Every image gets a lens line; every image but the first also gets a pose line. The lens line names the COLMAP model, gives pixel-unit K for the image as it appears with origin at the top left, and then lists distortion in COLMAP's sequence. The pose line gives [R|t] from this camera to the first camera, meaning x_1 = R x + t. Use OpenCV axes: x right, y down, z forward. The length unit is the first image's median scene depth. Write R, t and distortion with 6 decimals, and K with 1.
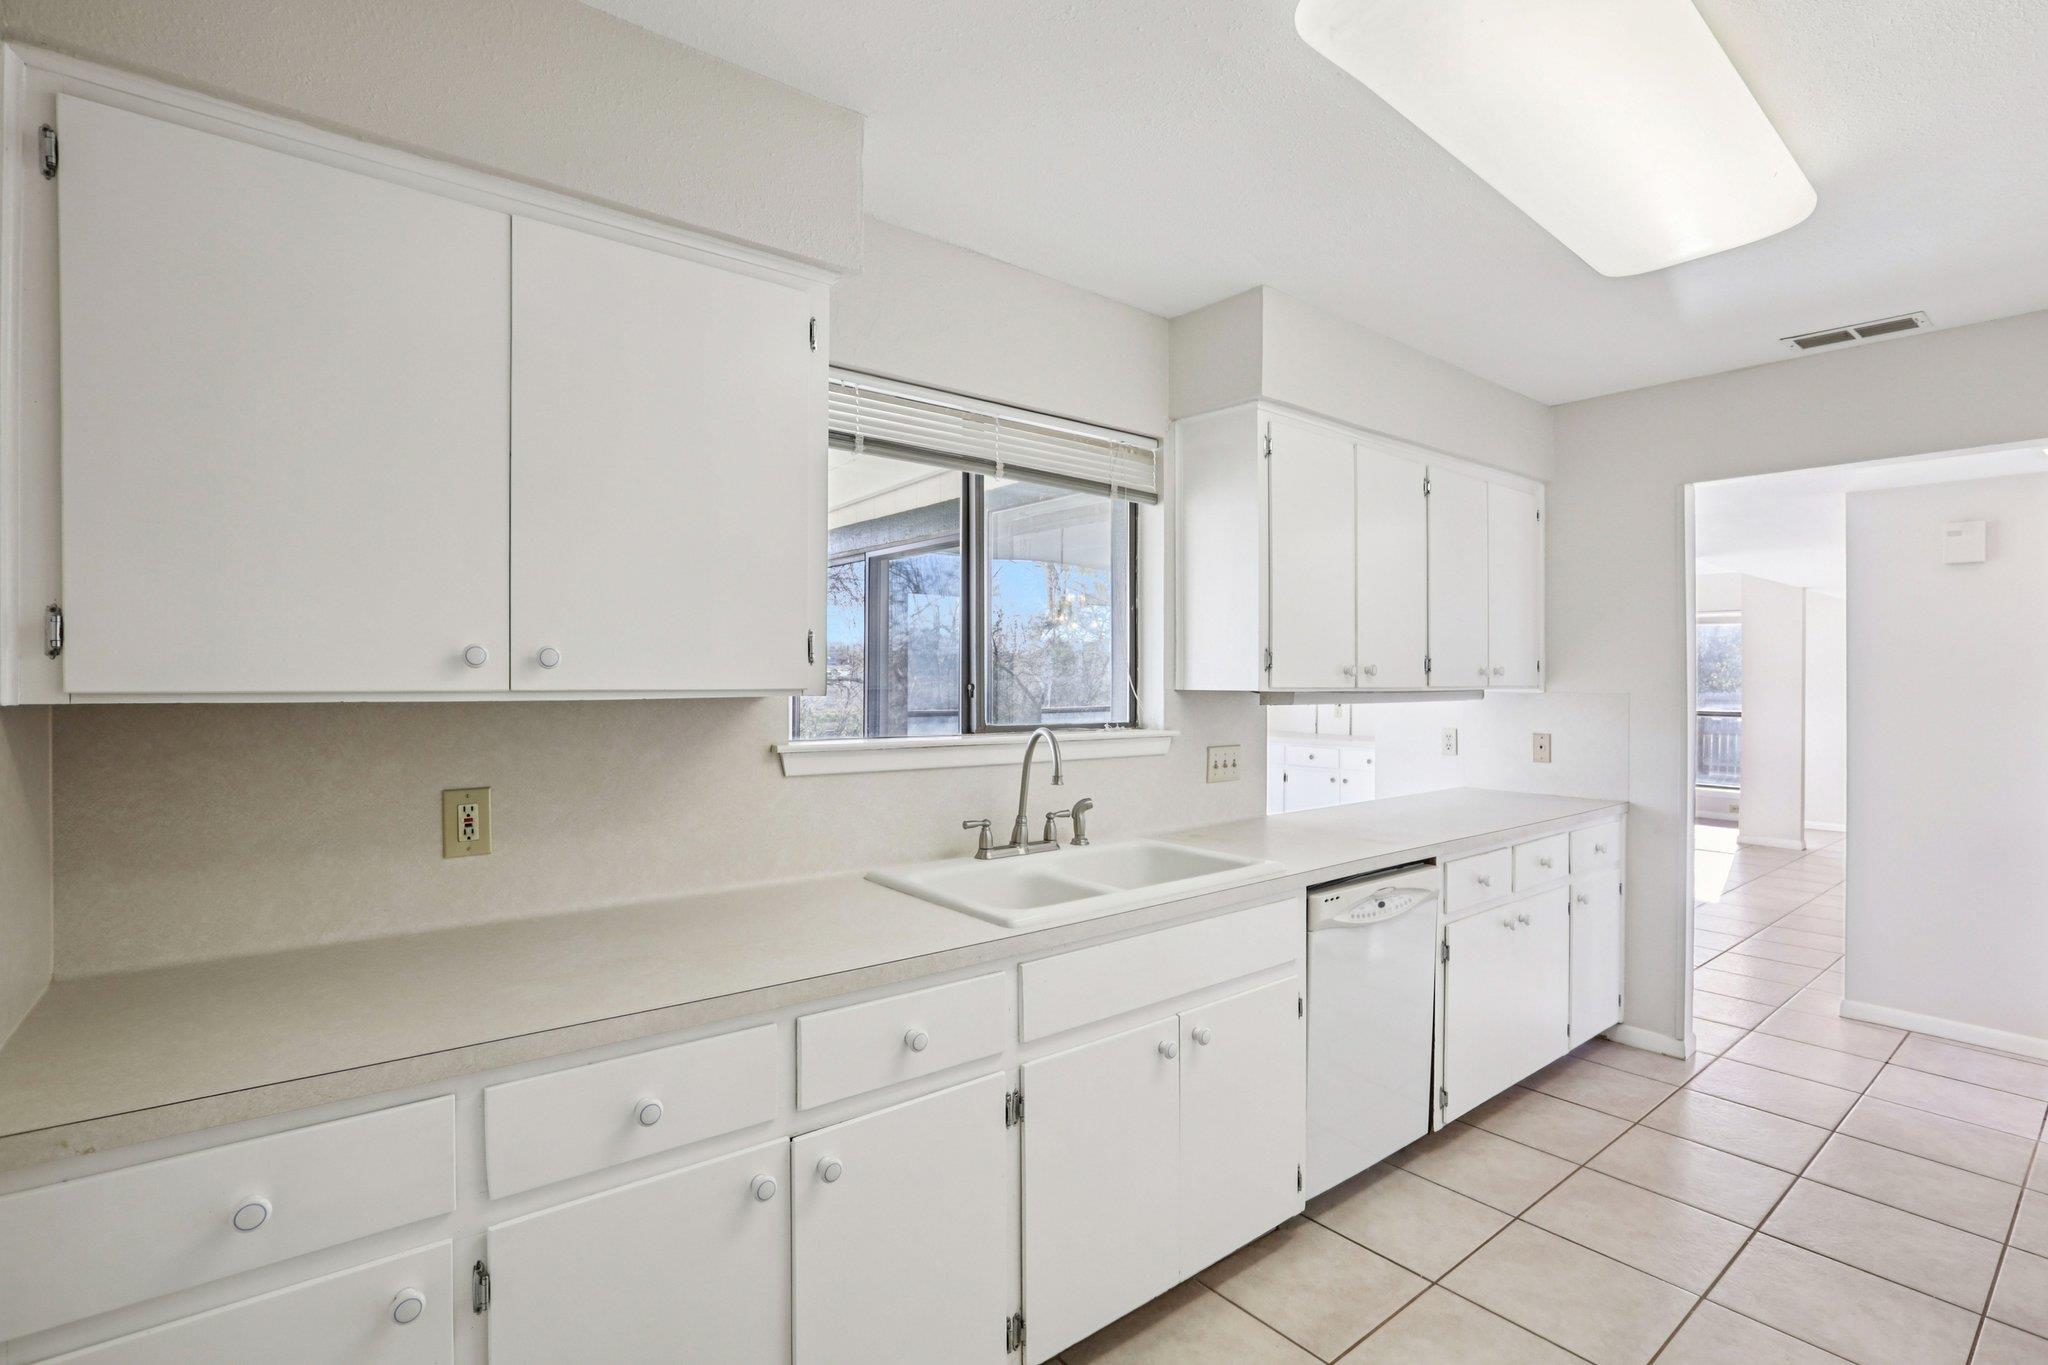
lens RADIAL K [[942.0, 0, 1024.0], [0, 942.0, 682.5], [0, 0, 1]] dist [-0.024295, 0.000355]
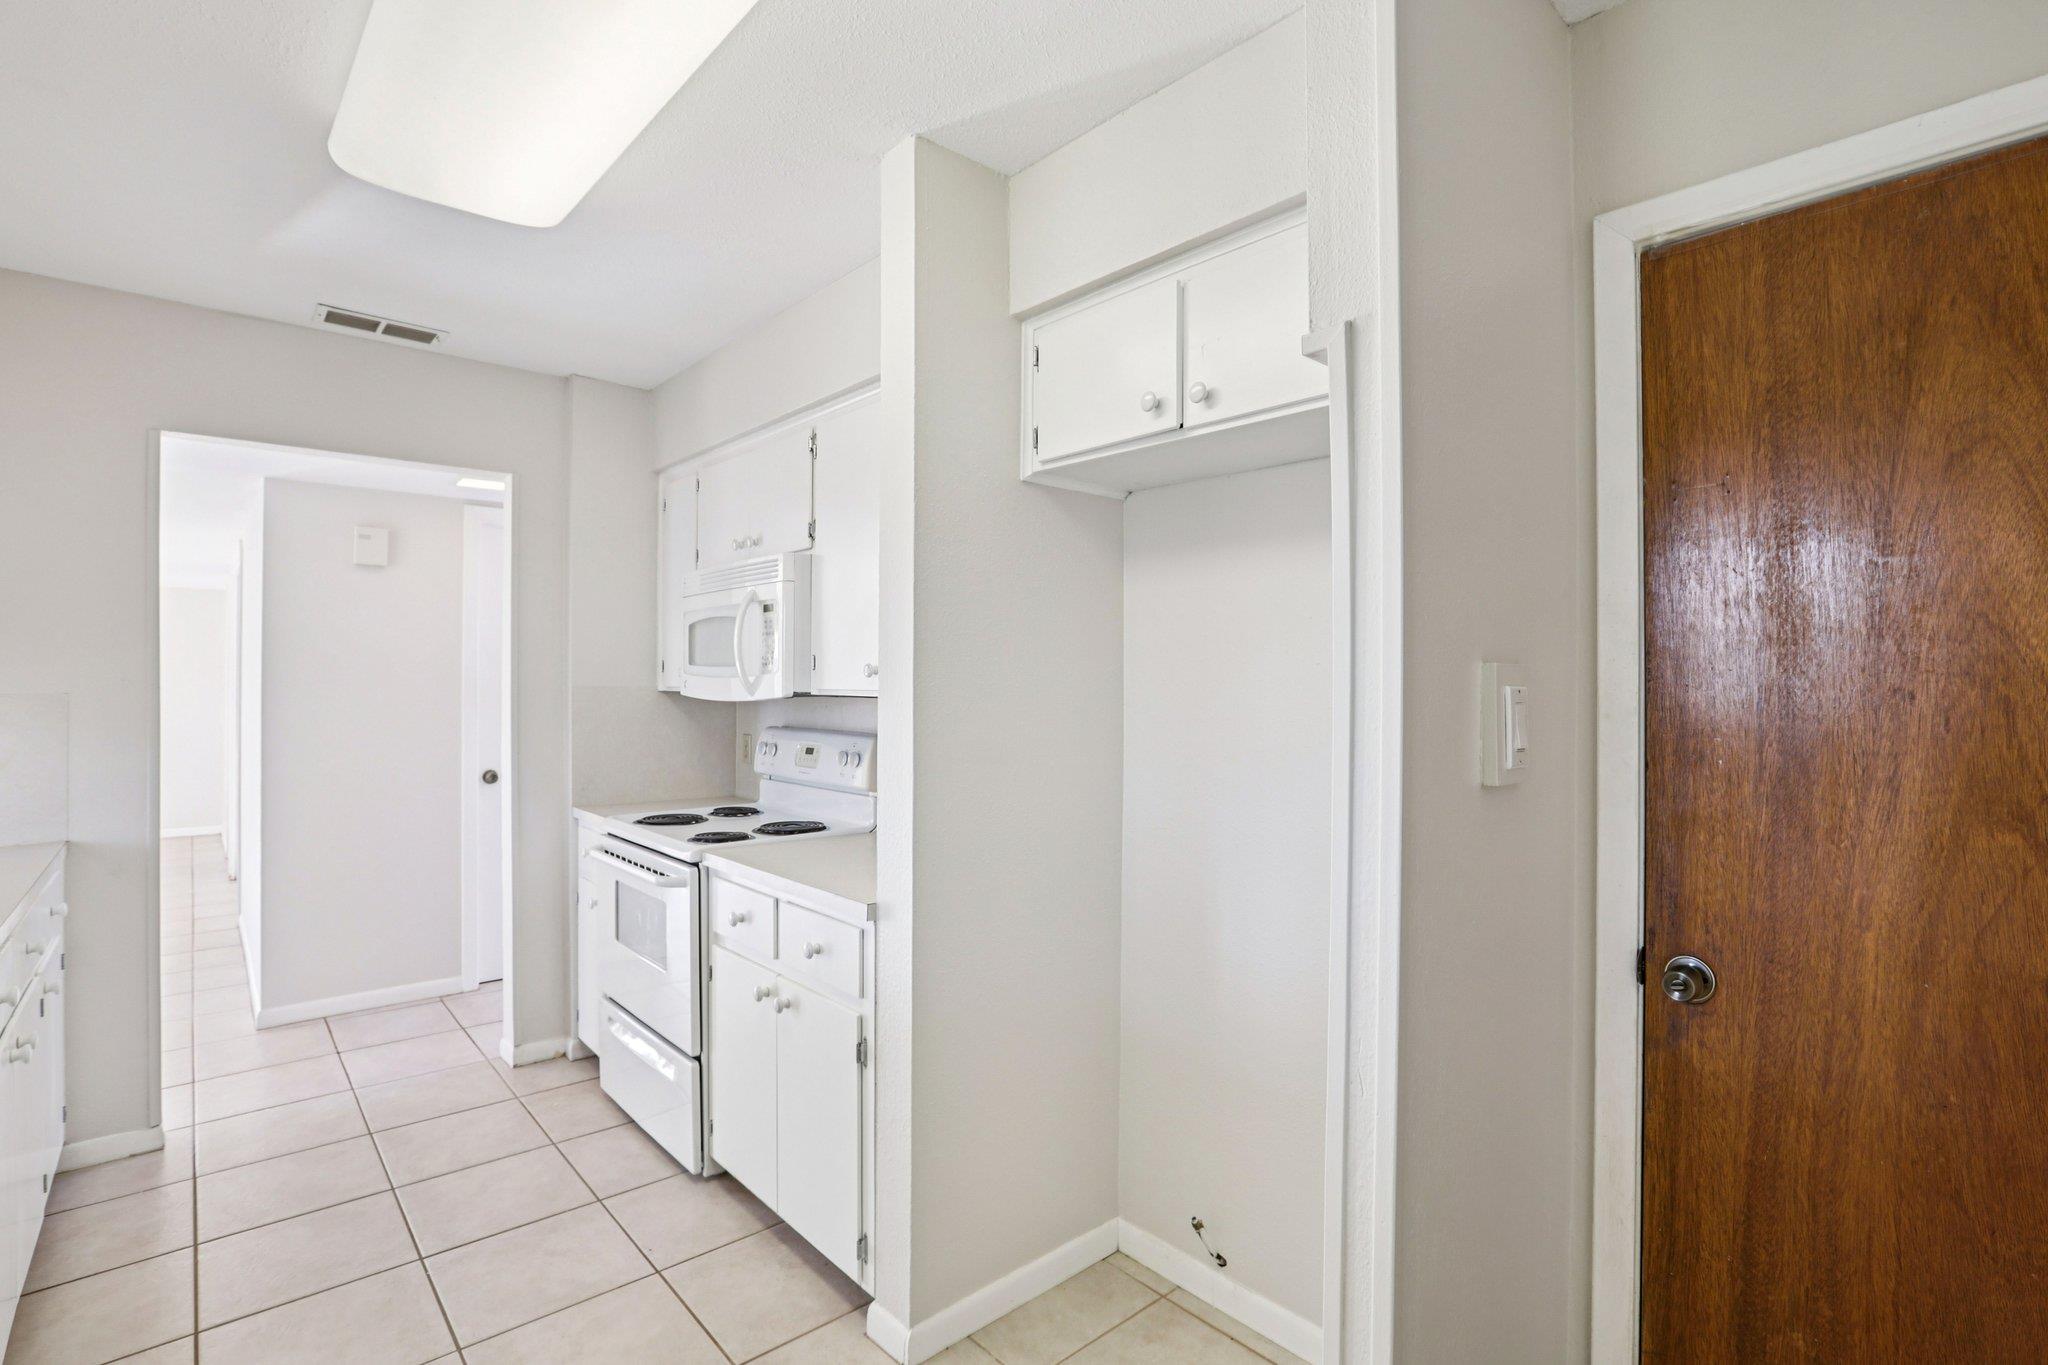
lens RADIAL K [[965.9, 0, 1013.6], [0, 965.9, 676.8], [0, 0, 1]] dist [-0.020100, -0.000118]
pose [[-0.045835, -0.007270, 0.998923, -0.137954], [0.008398, 0.999935, 0.007662, -0.001416], [-0.998914, 0.008740, -0.045771, 0.300572]]
